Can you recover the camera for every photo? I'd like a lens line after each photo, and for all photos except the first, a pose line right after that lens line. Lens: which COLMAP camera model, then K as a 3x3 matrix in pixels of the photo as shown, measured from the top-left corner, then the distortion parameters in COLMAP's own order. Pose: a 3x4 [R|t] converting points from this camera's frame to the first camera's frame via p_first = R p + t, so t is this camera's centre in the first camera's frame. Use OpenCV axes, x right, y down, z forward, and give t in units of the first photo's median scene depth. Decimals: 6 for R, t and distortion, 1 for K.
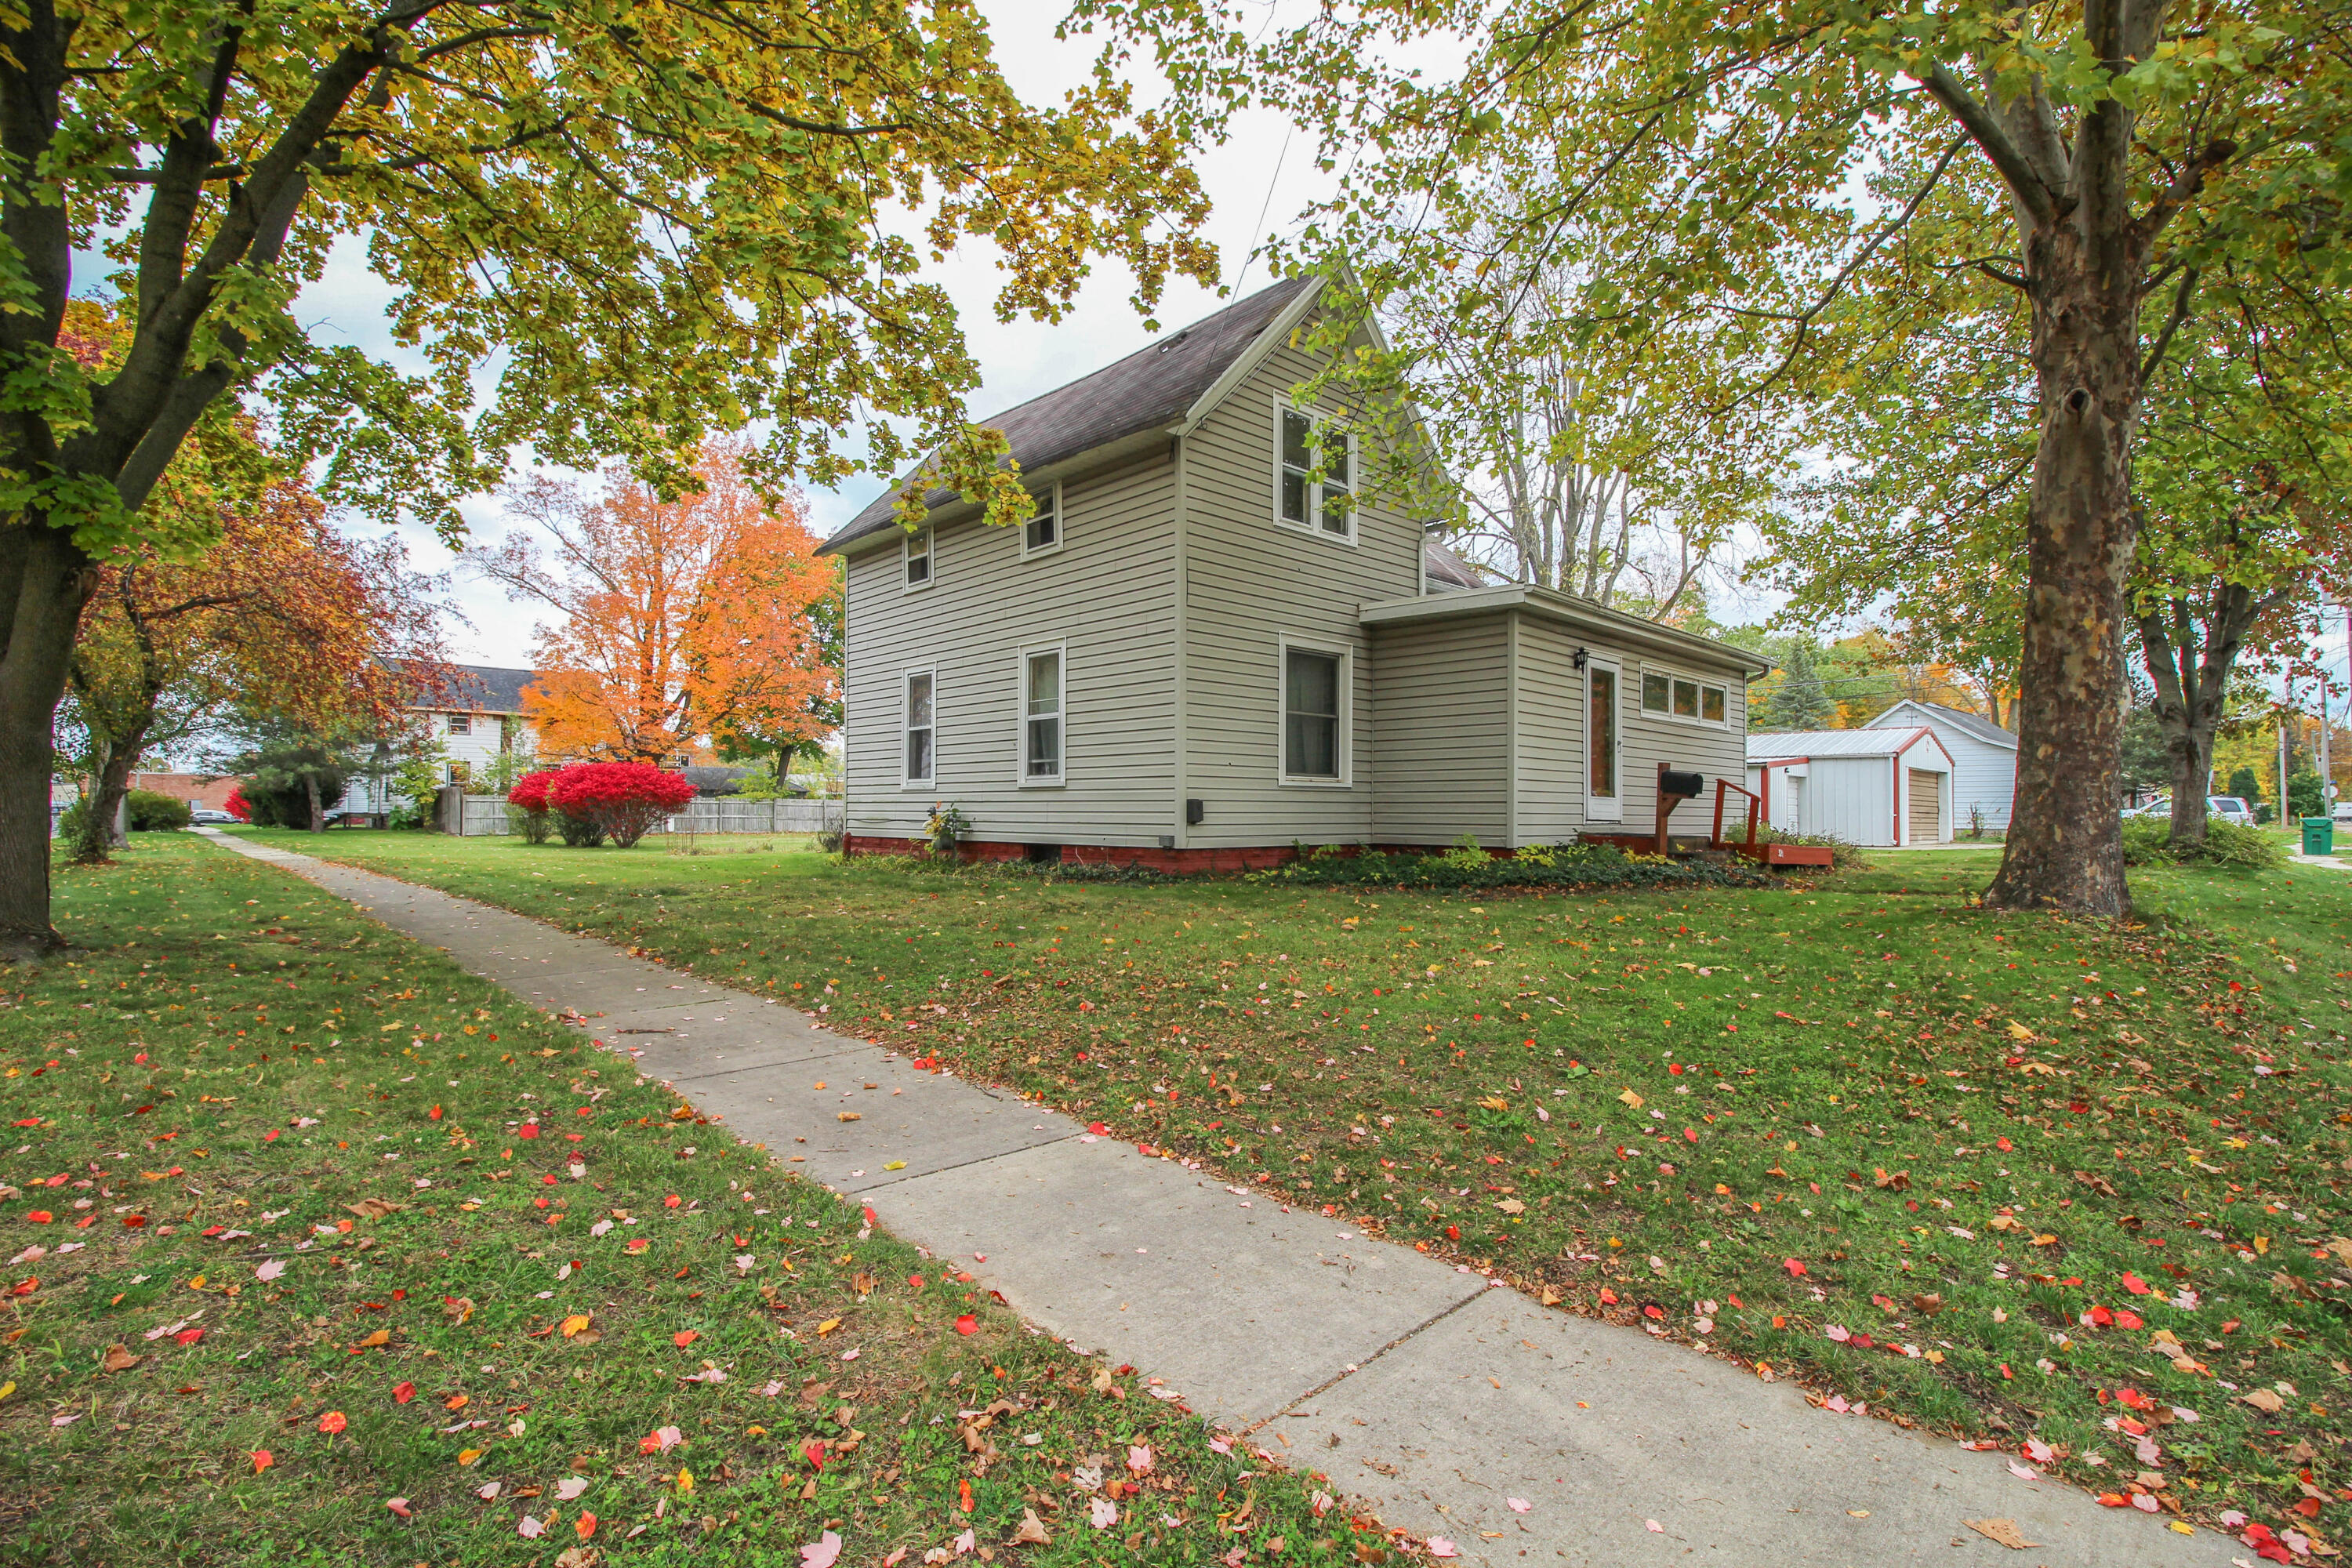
lens RADIAL K [[1081.0, 0, 1176.0], [0, 1081.0, 784.0], [0, 0, 1]] dist [0.008017, -0.020139]
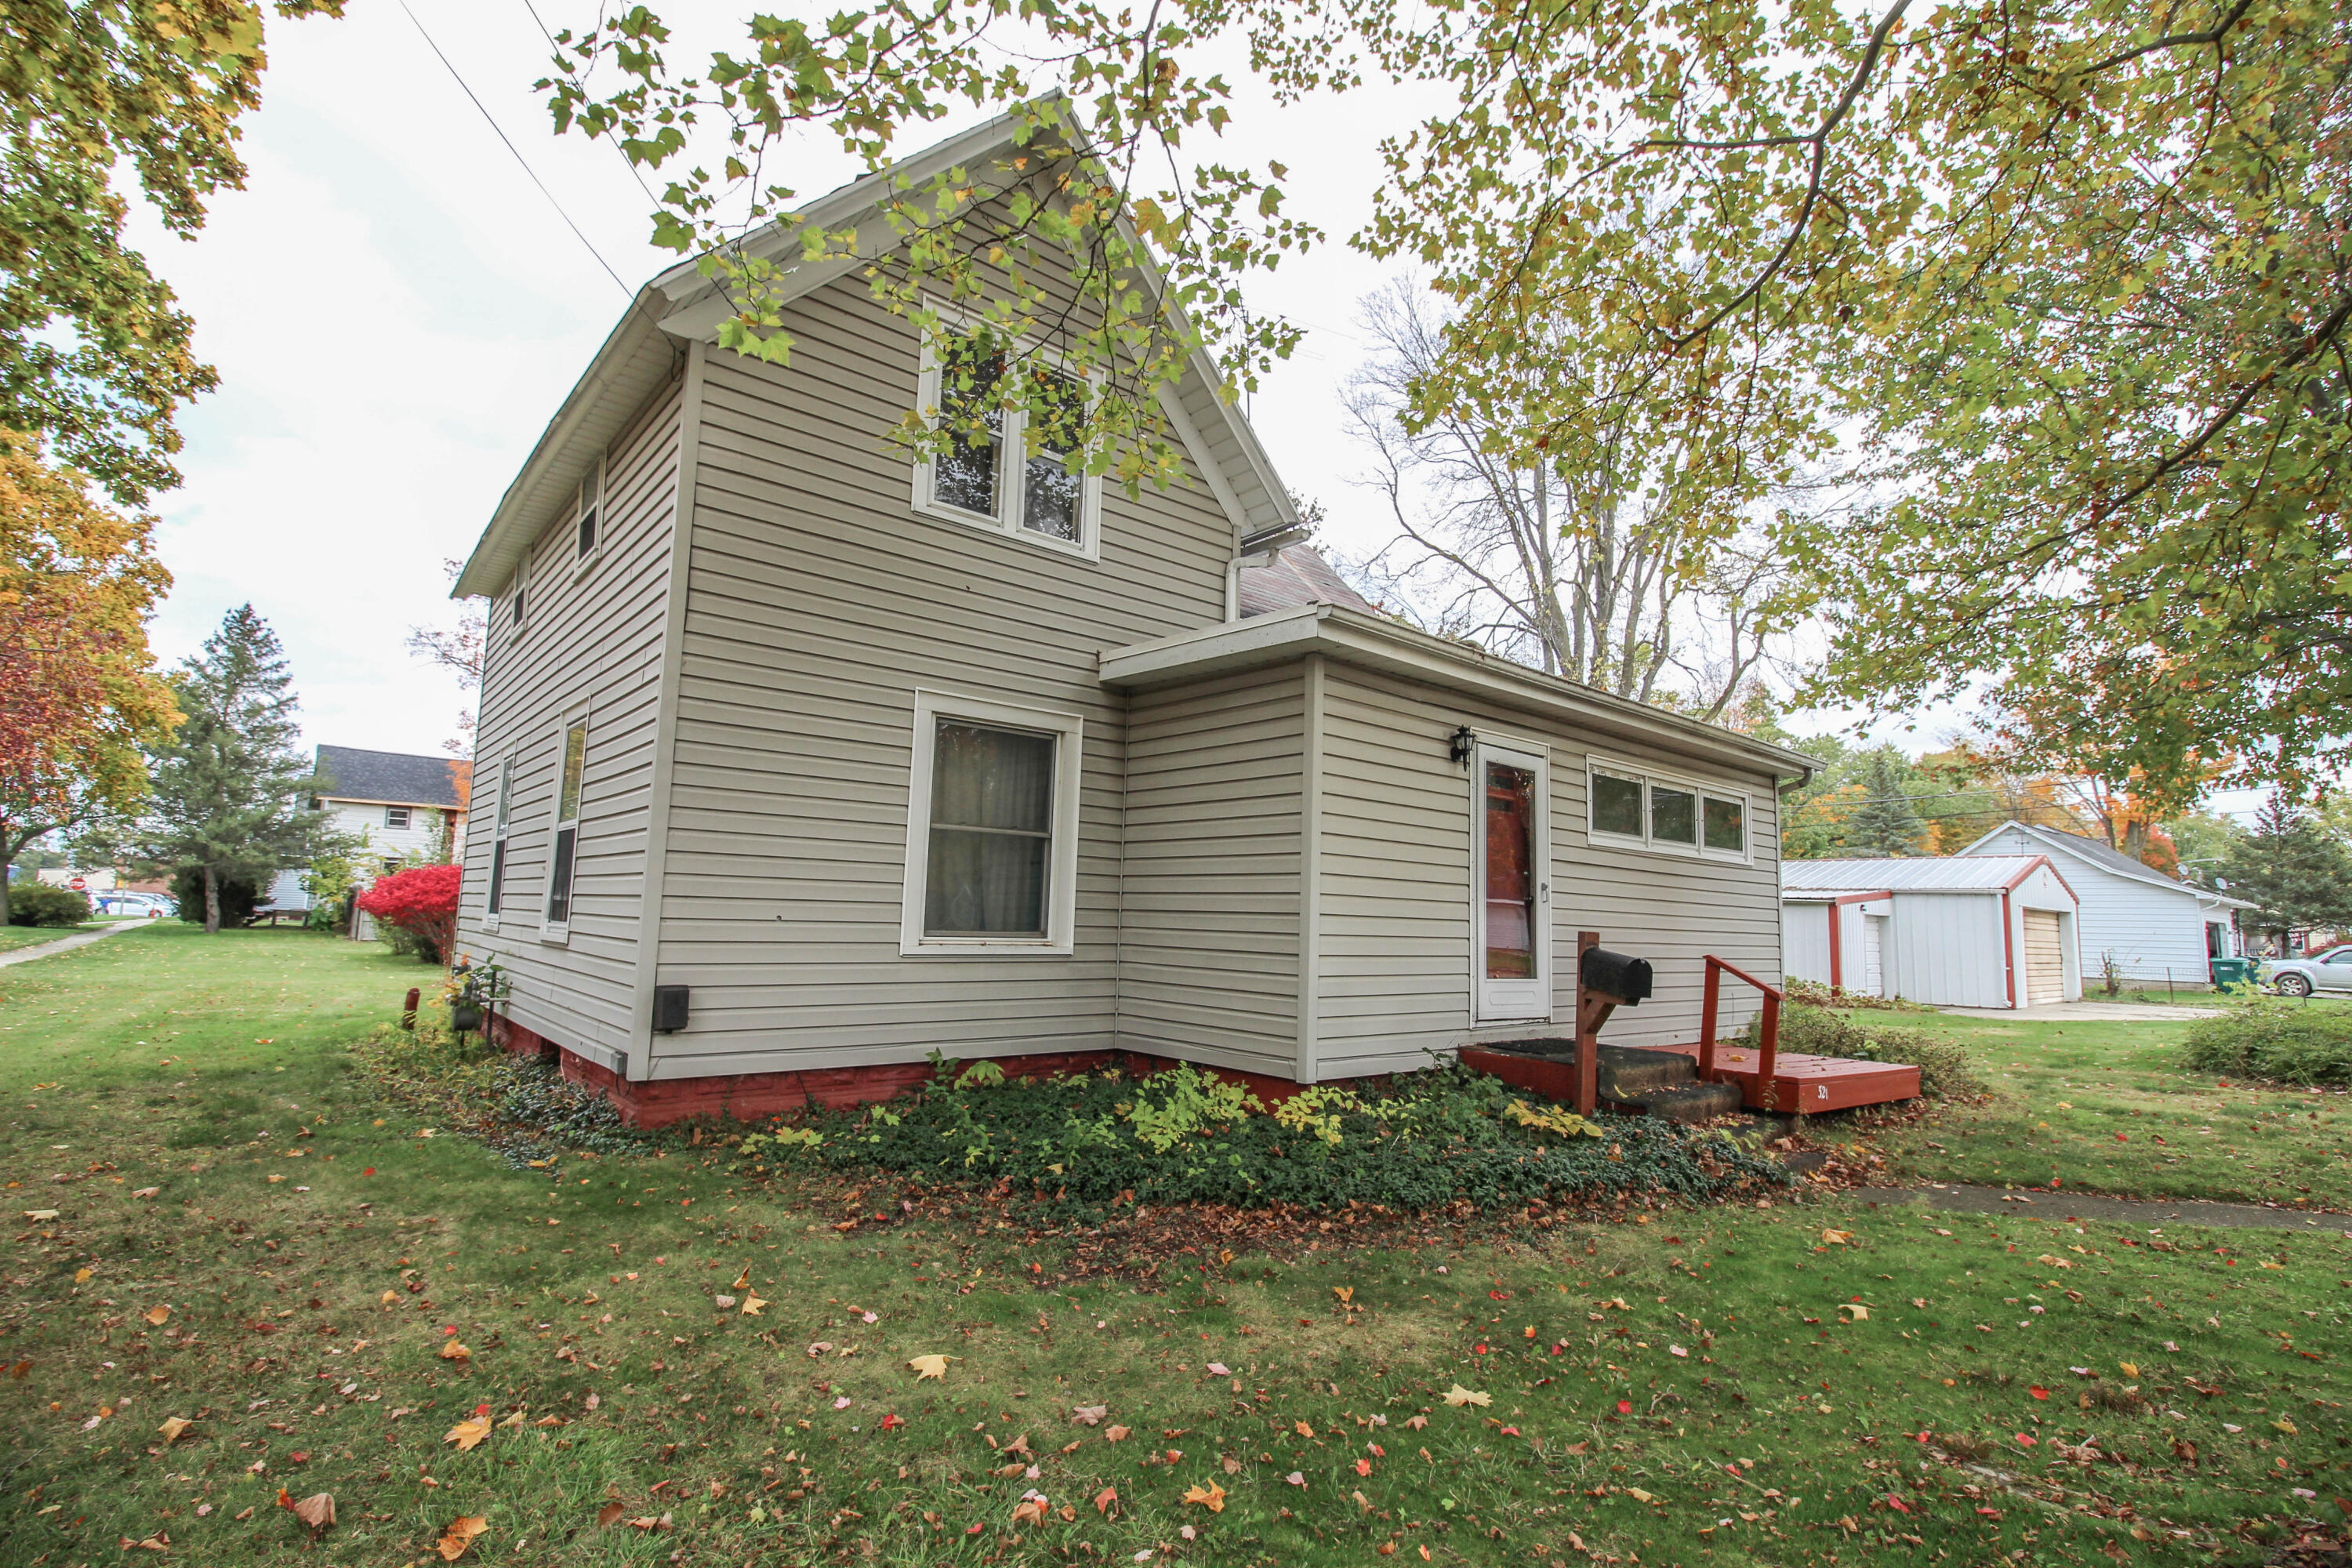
lens RADIAL K [[1081.0, 0, 1176.0], [0, 1081.0, 784.0], [0, 0, 1]] dist [0.008017, -0.020139]
pose [[0.997937, 0.016840, -0.061953, 0.242917], [-0.022843, 0.994972, -0.097513, -0.031679], [0.059999, 0.098727, 0.993304, 0.385311]]
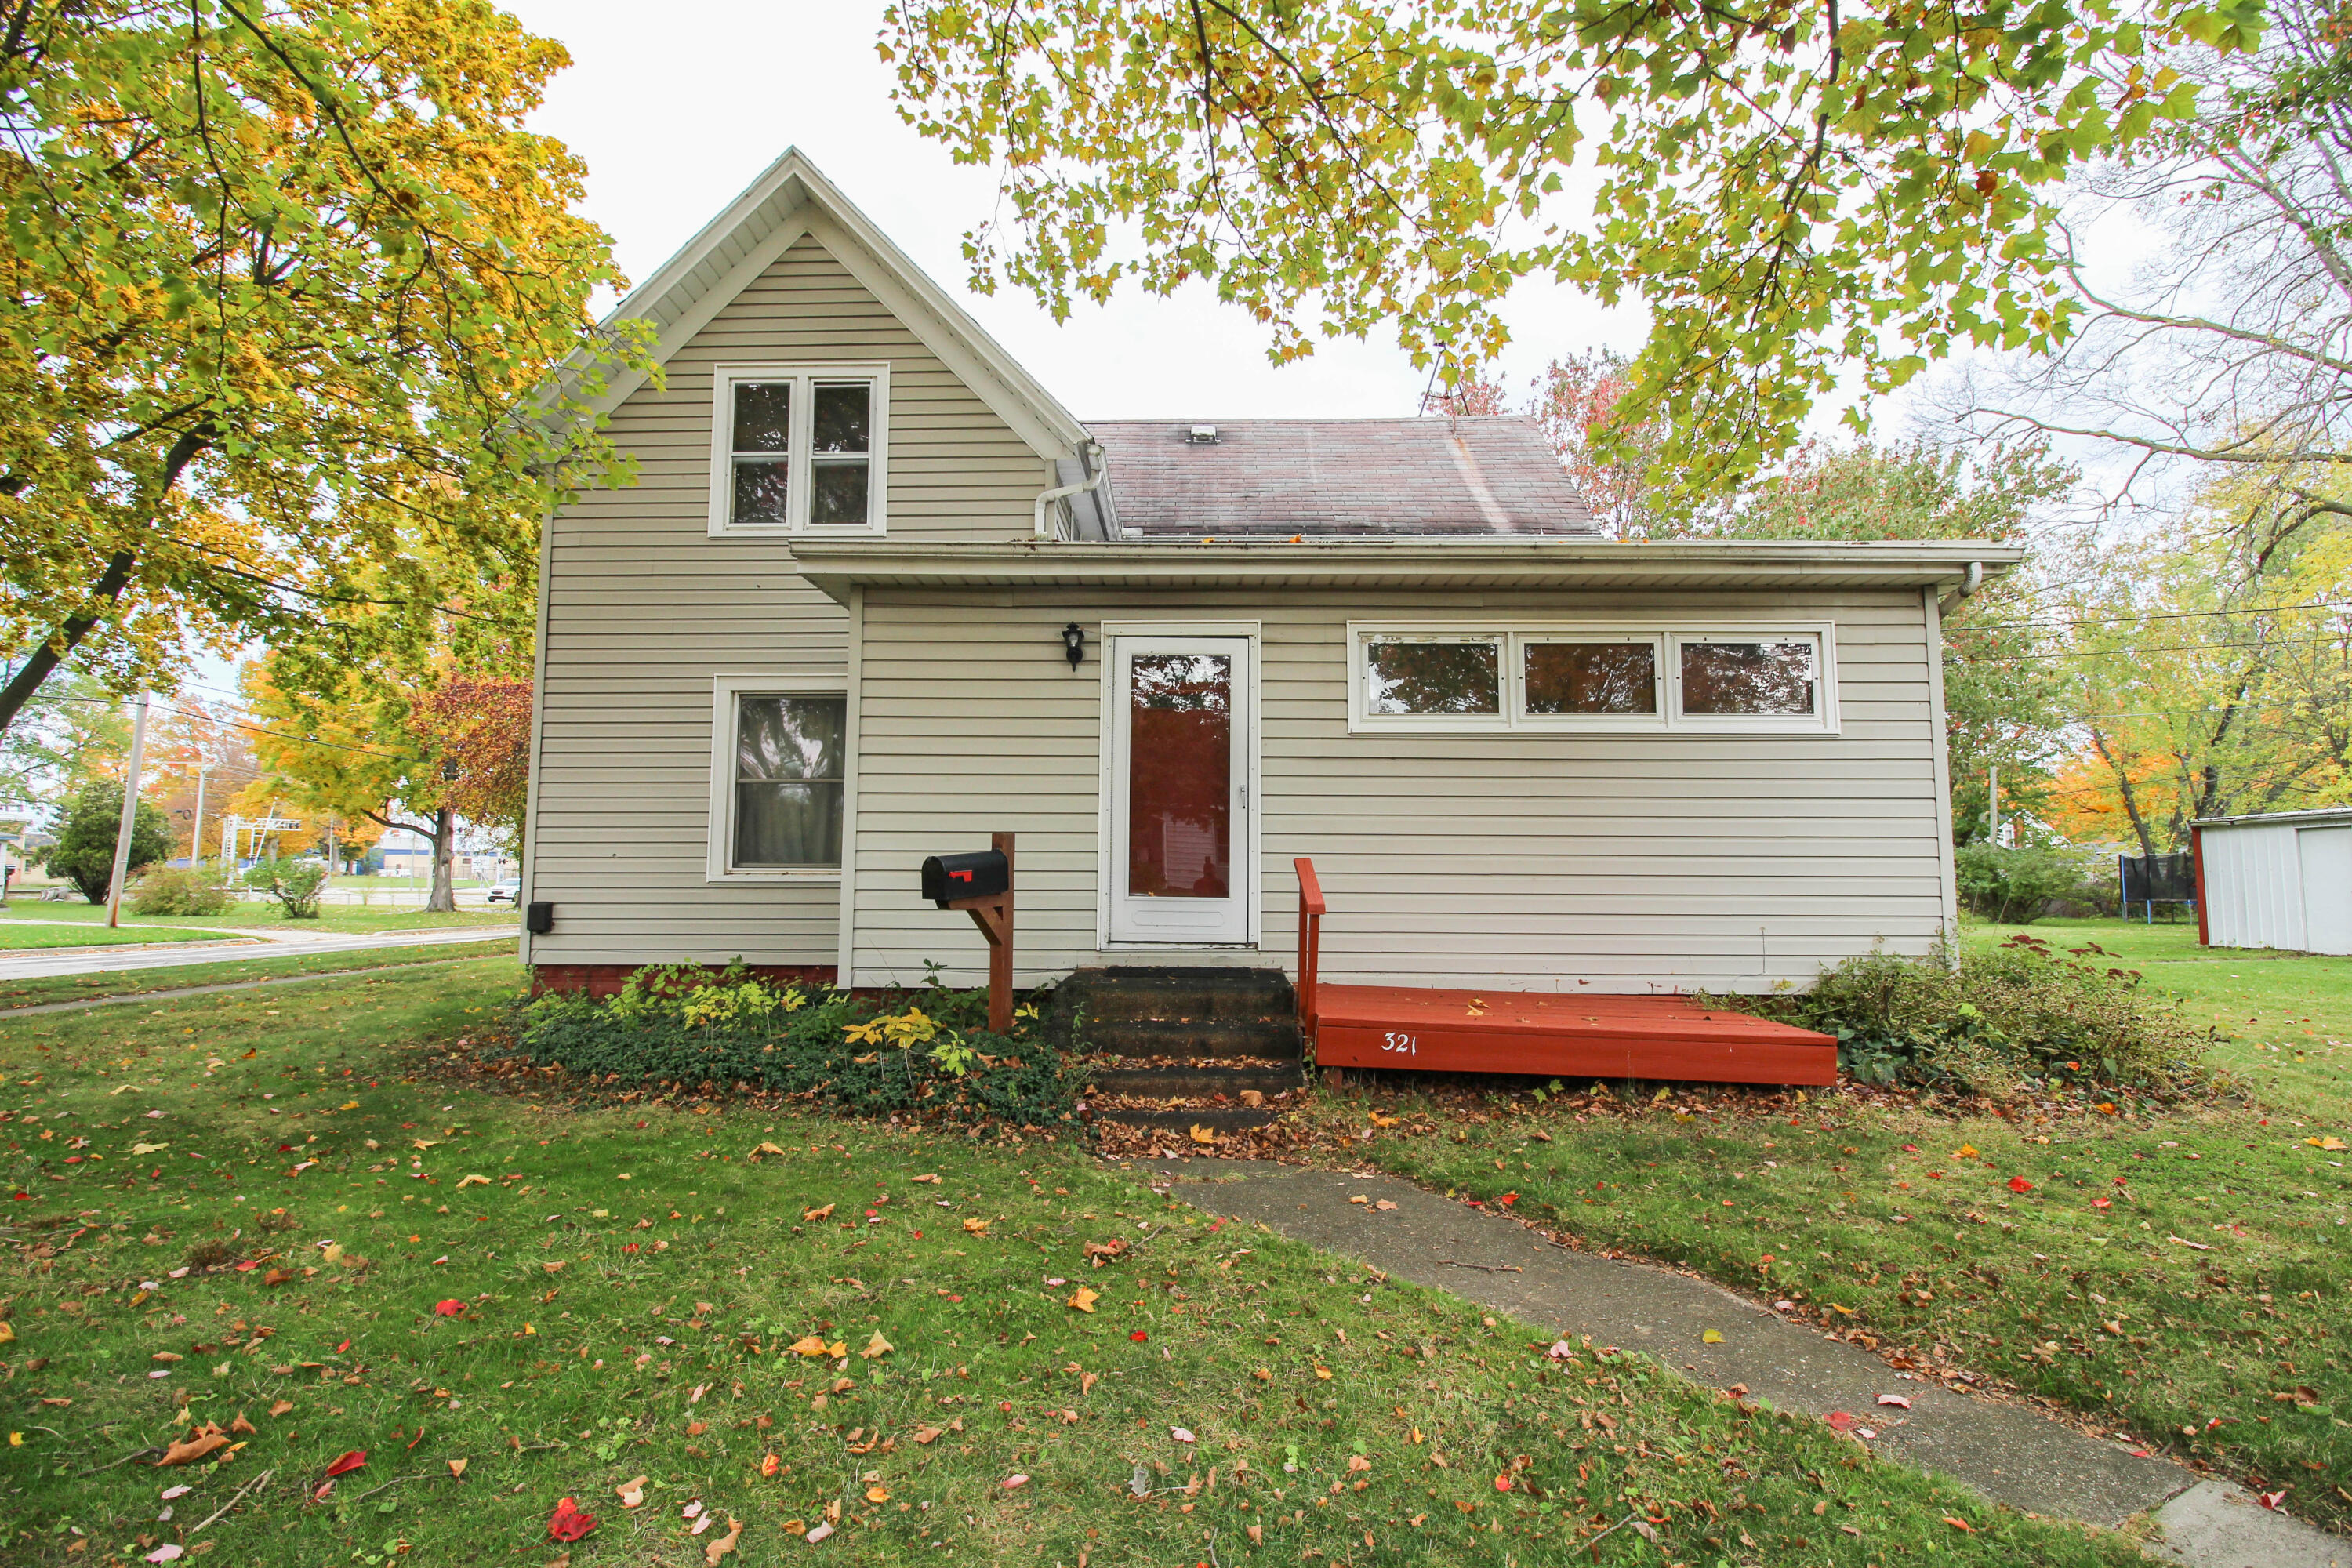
lens RADIAL K [[1081.0, 0, 1176.0], [0, 1081.0, 784.0], [0, 0, 1]] dist [0.008017, -0.020139]
pose [[0.707306, -0.063527, -0.704047, 0.751128], [0.020730, 0.997389, -0.069170, -0.006413], [0.706604, 0.034330, 0.706776, 0.622409]]
